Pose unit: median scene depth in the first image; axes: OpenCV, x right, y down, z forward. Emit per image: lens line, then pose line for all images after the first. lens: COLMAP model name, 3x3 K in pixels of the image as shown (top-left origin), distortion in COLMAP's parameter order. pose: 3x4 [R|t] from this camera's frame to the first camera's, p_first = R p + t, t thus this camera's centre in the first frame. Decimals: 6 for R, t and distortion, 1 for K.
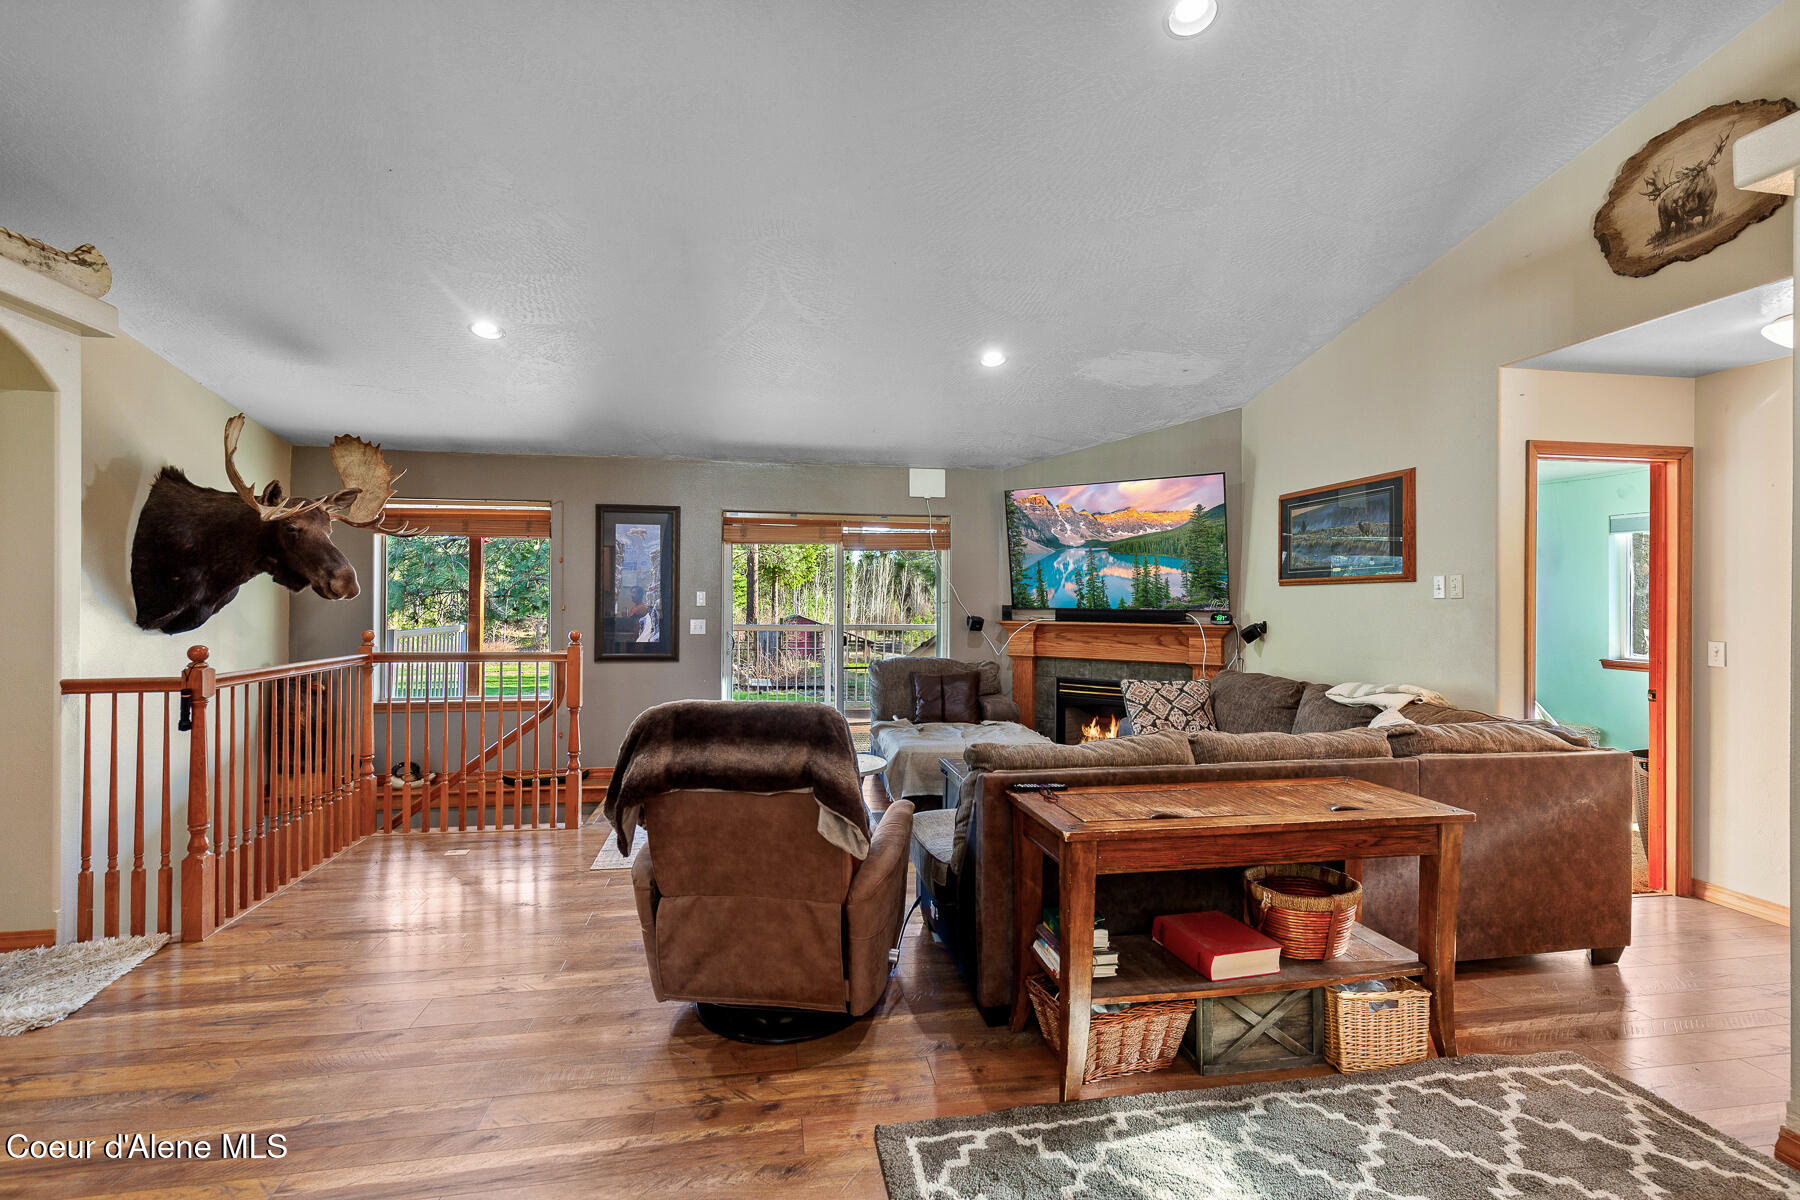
lens RADIAL K [[816.6, 0, 901.2], [0, 816.6, 604.7], [0, 0, 1]] dist [0.000547, 0.000320]
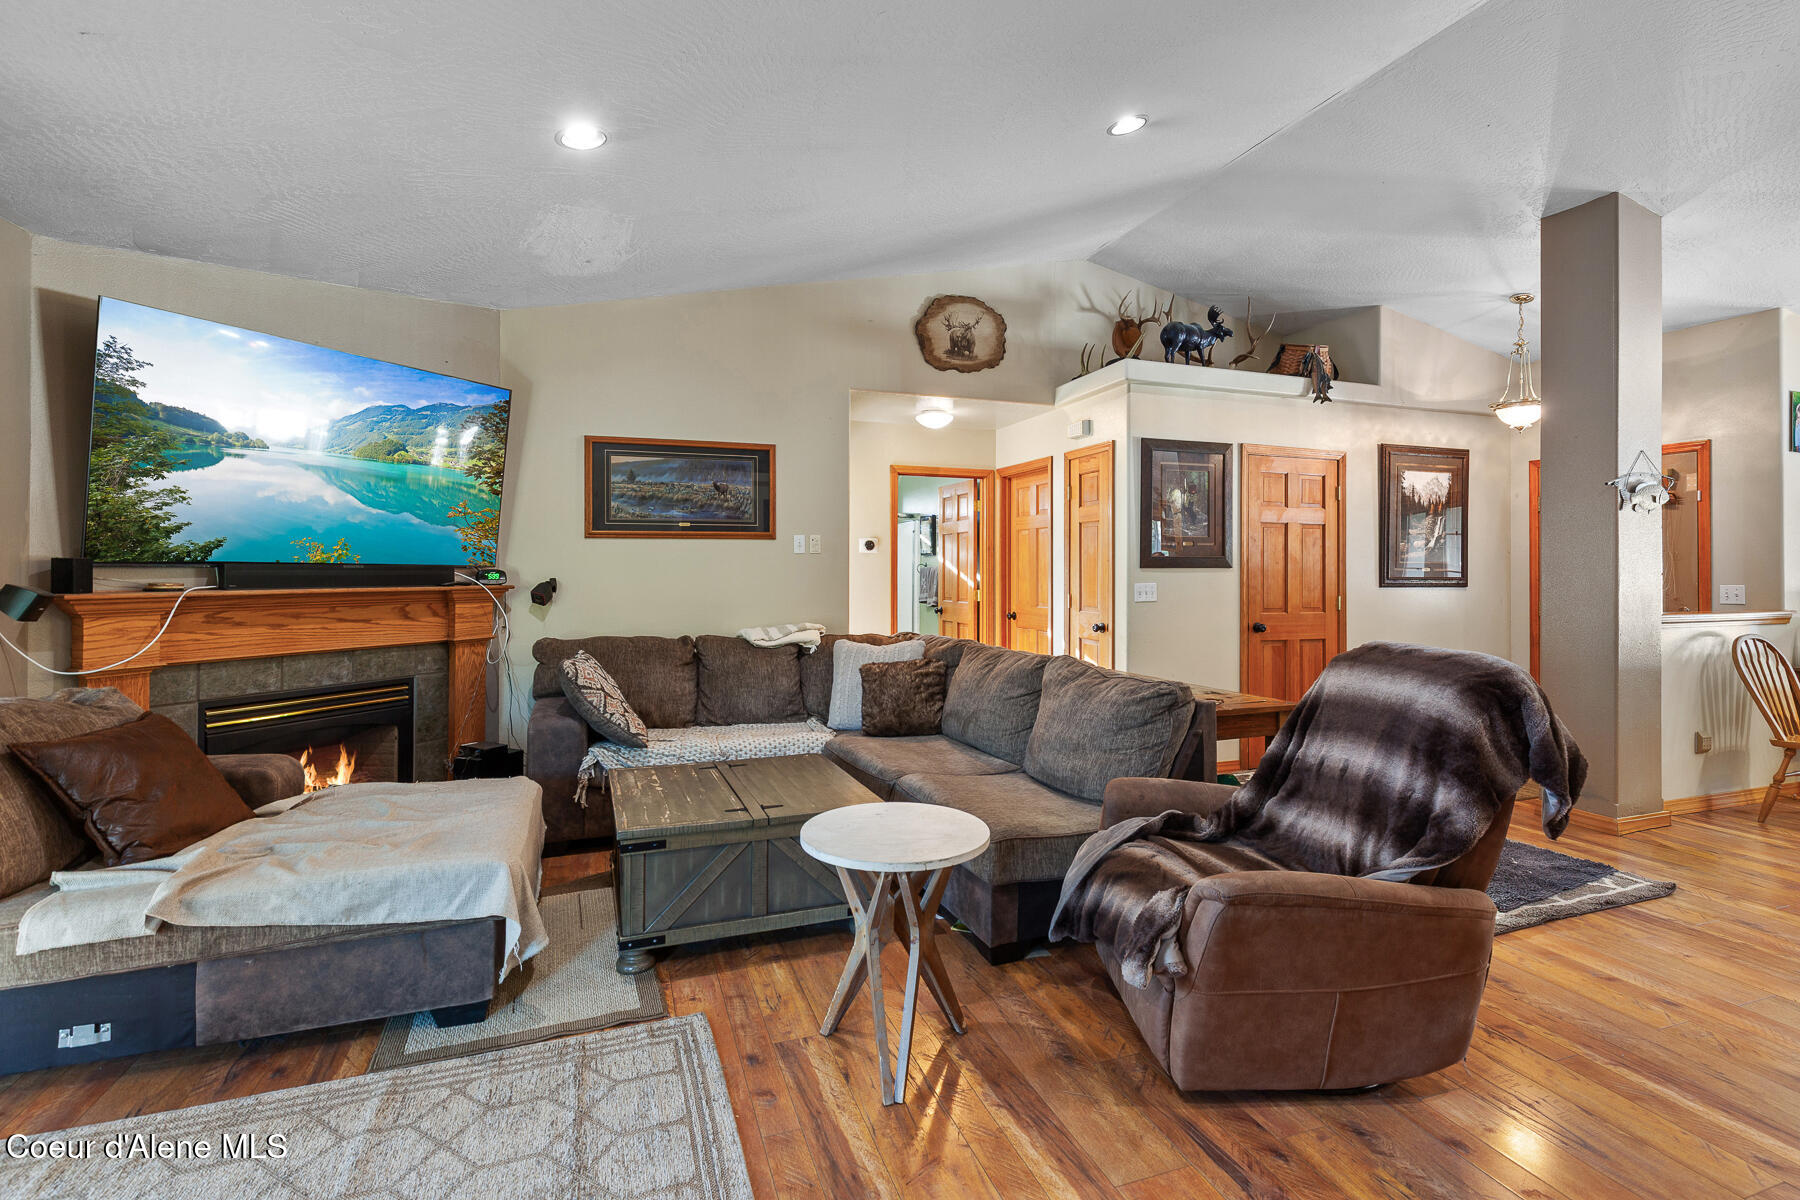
lens RADIAL K [[816.6, 0, 900.3], [0, 816.6, 589.0], [0, 0, 1]] dist [0.000547, 0.000320]
pose [[-0.173454, -0.033444, 0.984274, -0.530919], [0.003605, 0.999395, 0.034593, 0.004131], [-0.984835, 0.009549, -0.173229, 0.904742]]
